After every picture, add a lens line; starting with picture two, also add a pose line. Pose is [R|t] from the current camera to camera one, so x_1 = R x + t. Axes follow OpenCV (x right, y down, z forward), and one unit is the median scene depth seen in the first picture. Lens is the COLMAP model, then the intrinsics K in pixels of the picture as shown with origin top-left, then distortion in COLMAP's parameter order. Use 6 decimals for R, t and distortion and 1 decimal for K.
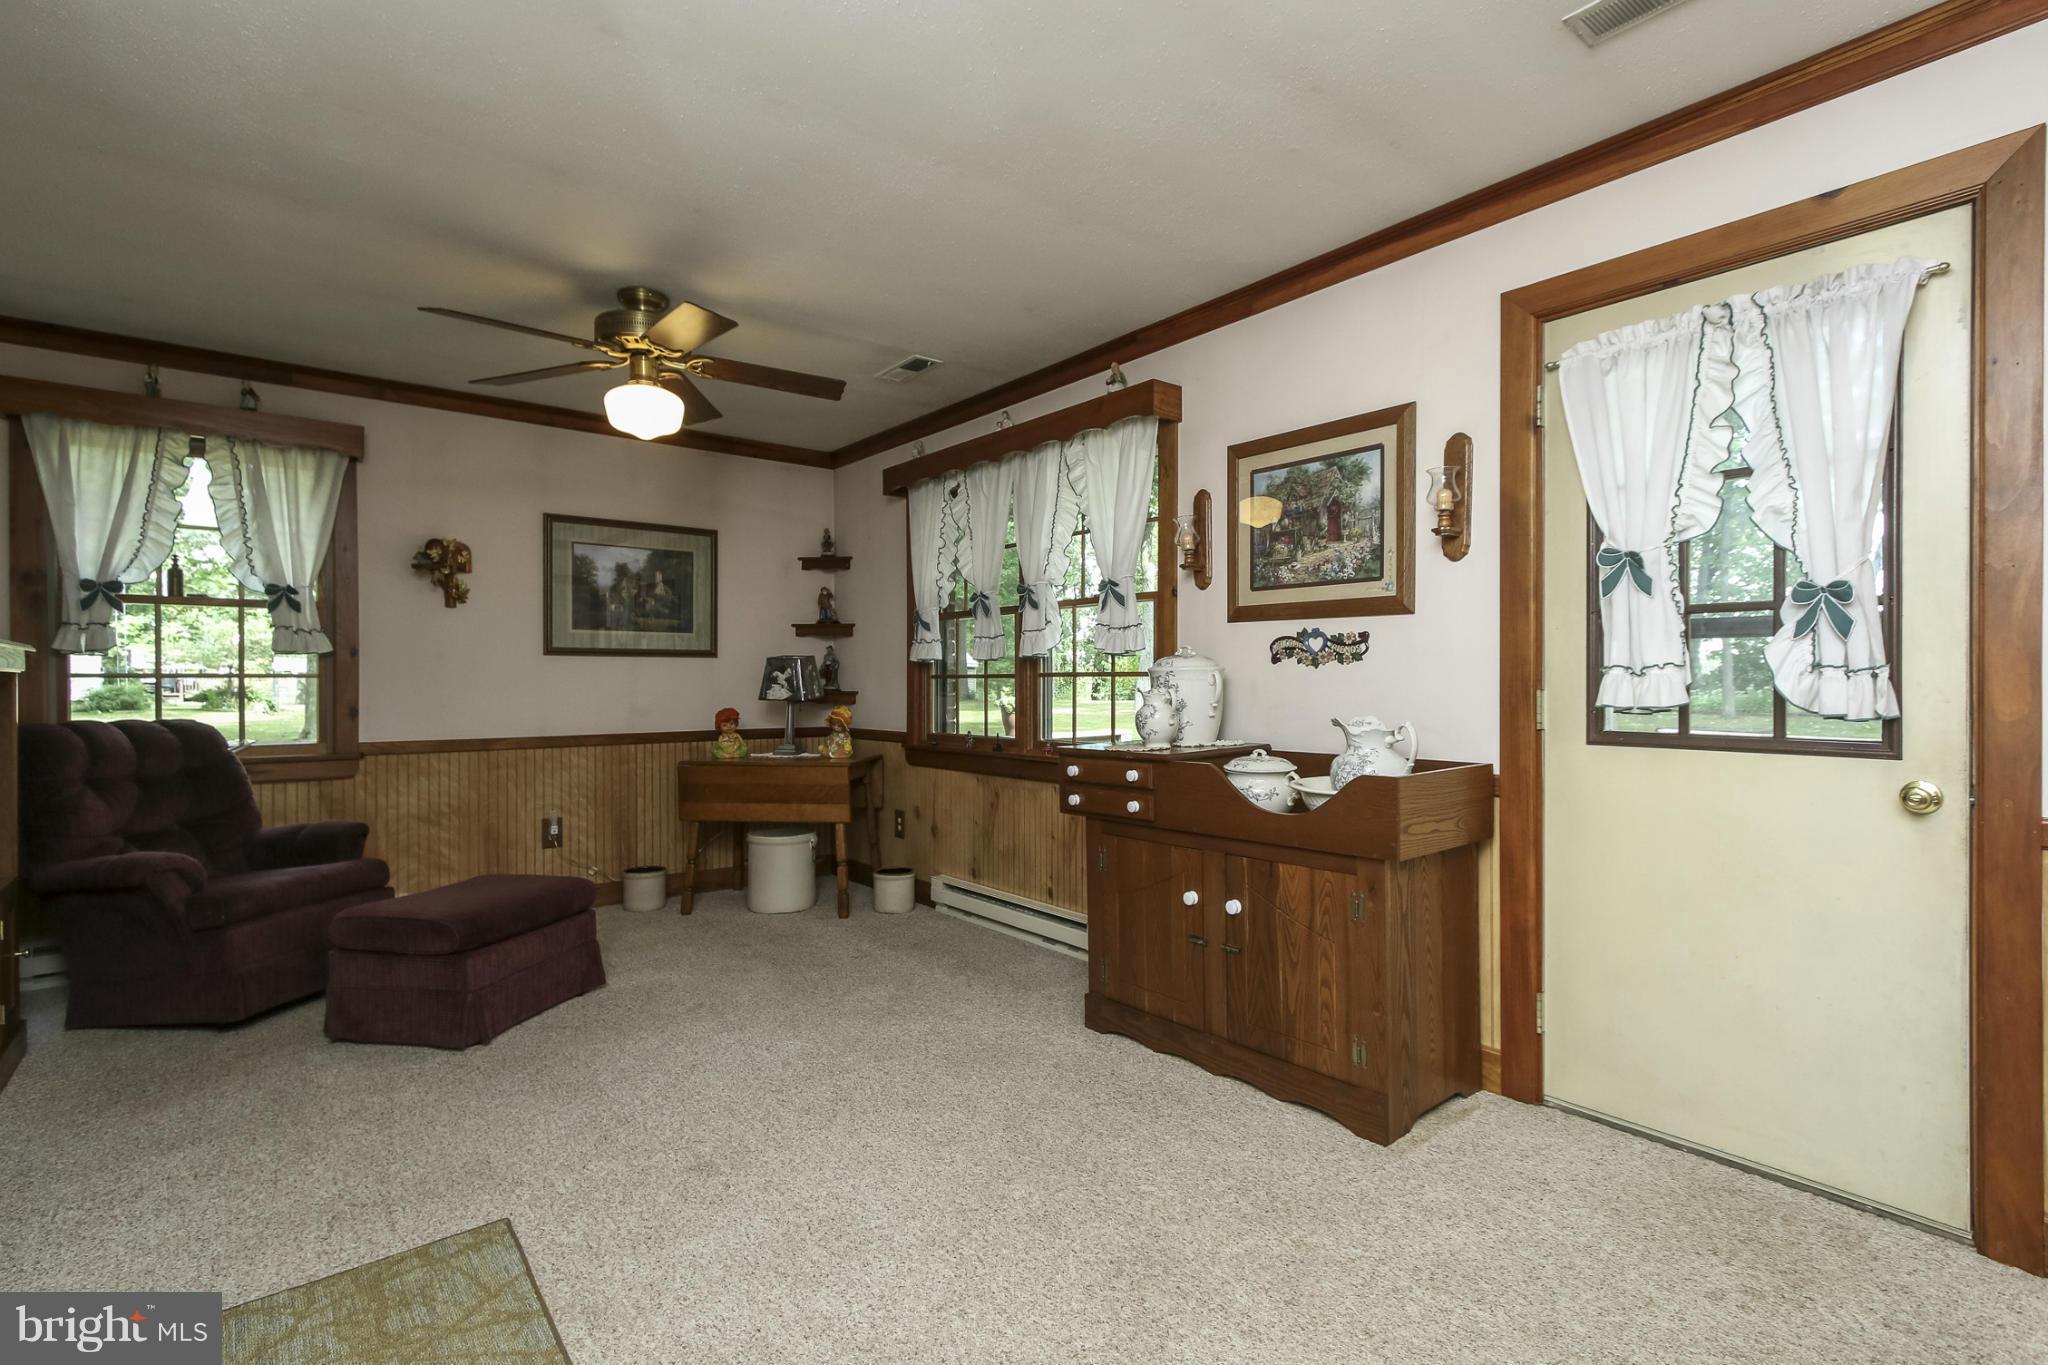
lens RADIAL K [[950.1, 0, 1022.4], [0, 950.1, 688.7], [0, 0, 1]] dist [-0.020862, 0.000234]
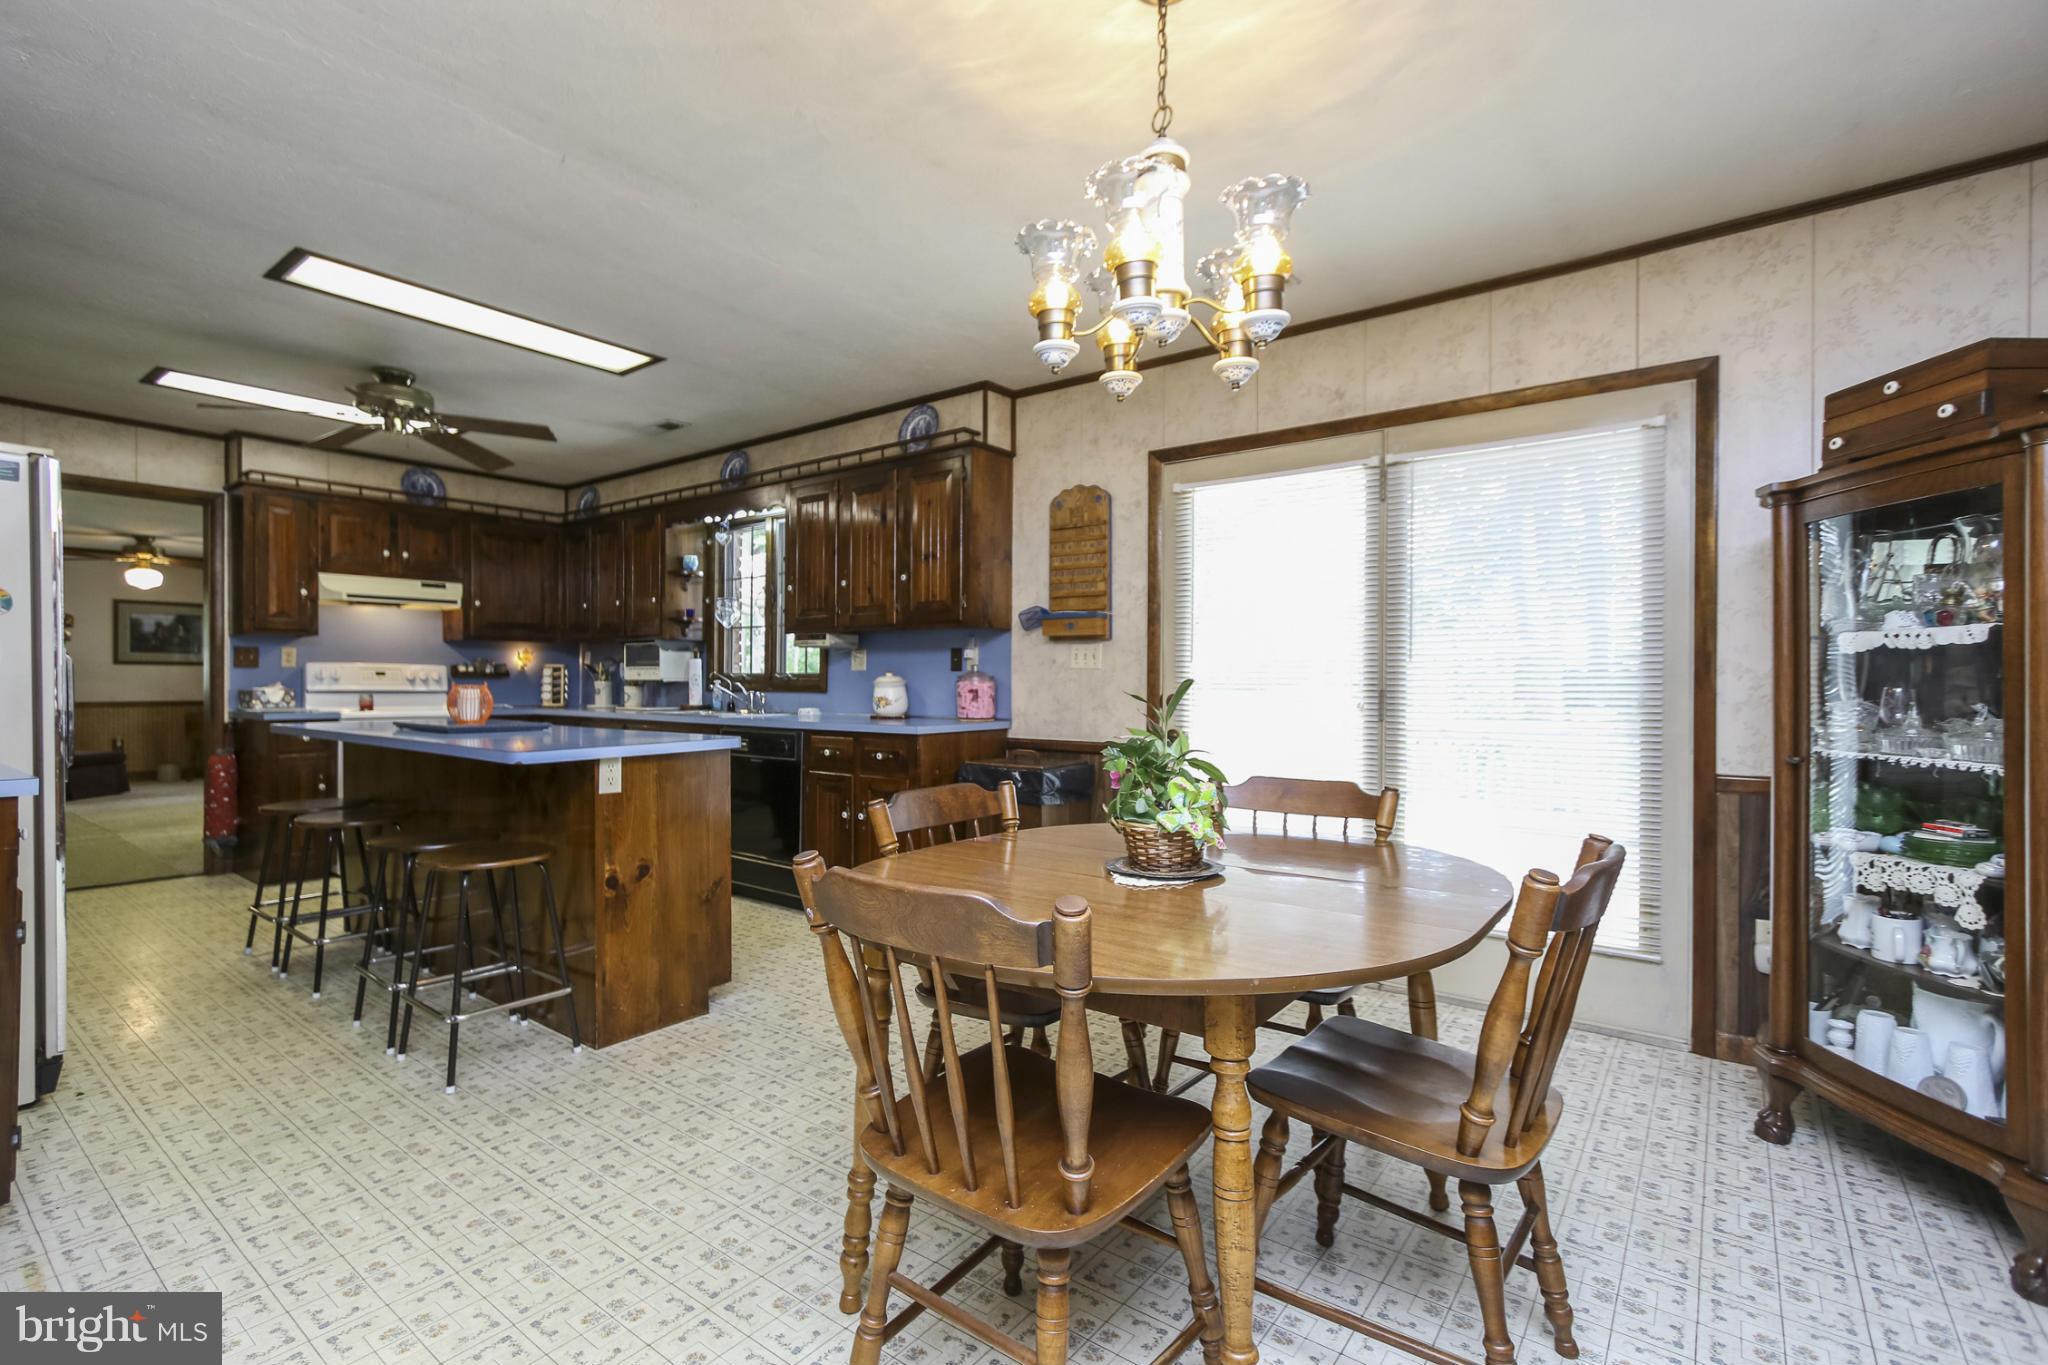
lens RADIAL K [[950.1, 0, 1037.5], [0, 950.1, 685.2], [0, 0, 1]] dist [-0.020862, 0.000234]
pose [[0.966641, 0.008191, 0.256002, 1.170269], [-0.009164, 0.999955, 0.002607, -0.013997], [-0.255969, -0.004866, 0.966673, -1.890198]]
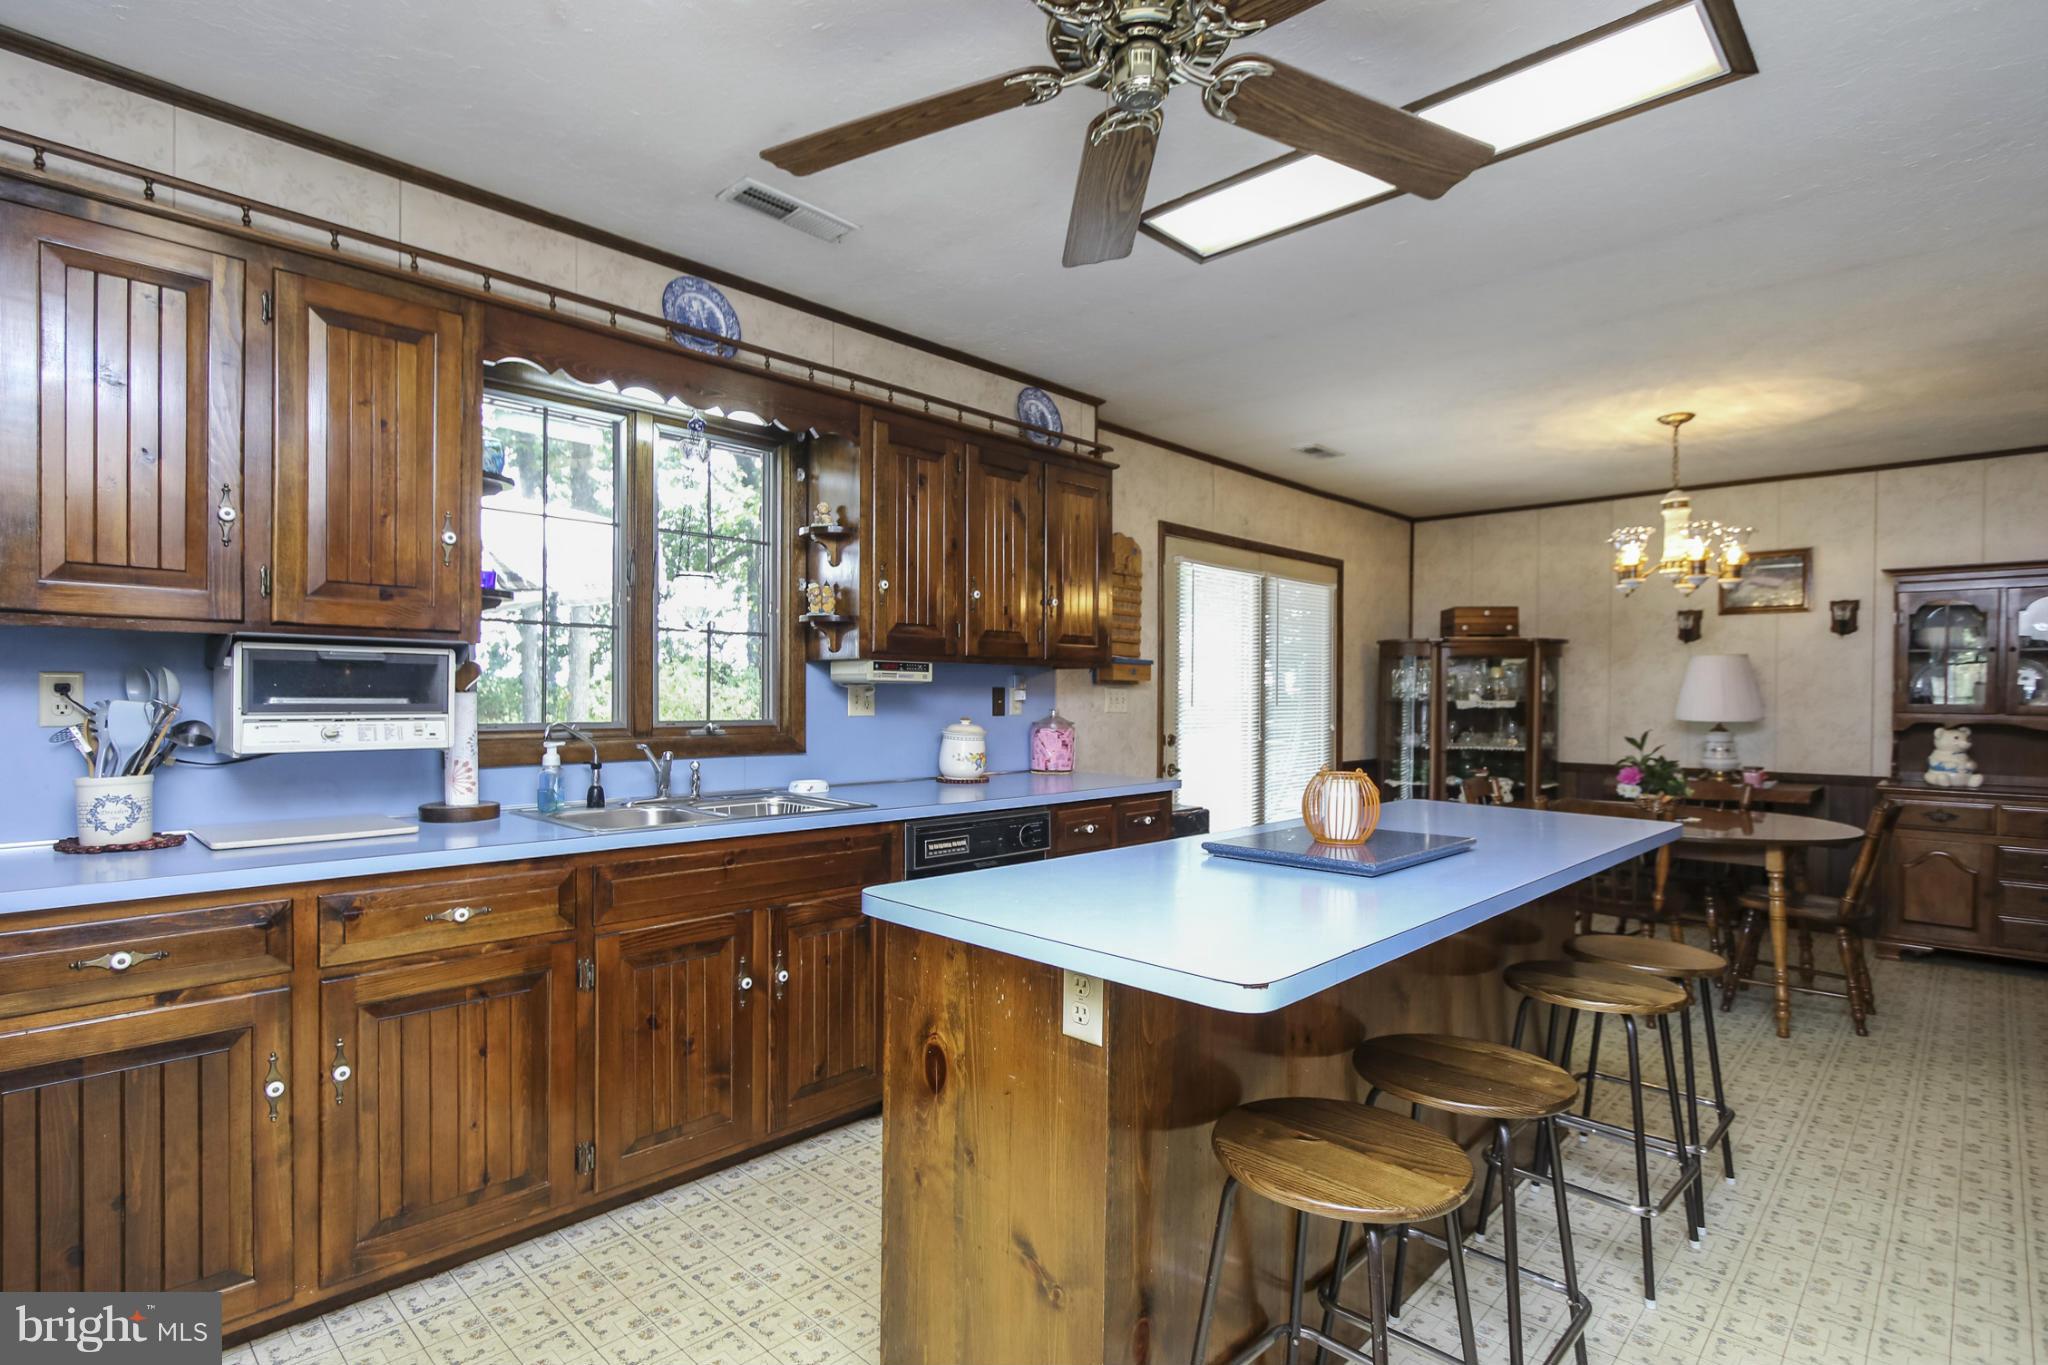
lens RADIAL K [[997.0, 0, 1029.1], [0, 997.0, 704.5], [0, 0, 1]] dist [-0.038335, 0.001147]
pose [[-0.142920, -0.006015, 0.989716, 0.302632], [-0.010458, 0.999935, 0.004567, -0.046776], [-0.989679, -0.009698, -0.142974, -0.495805]]
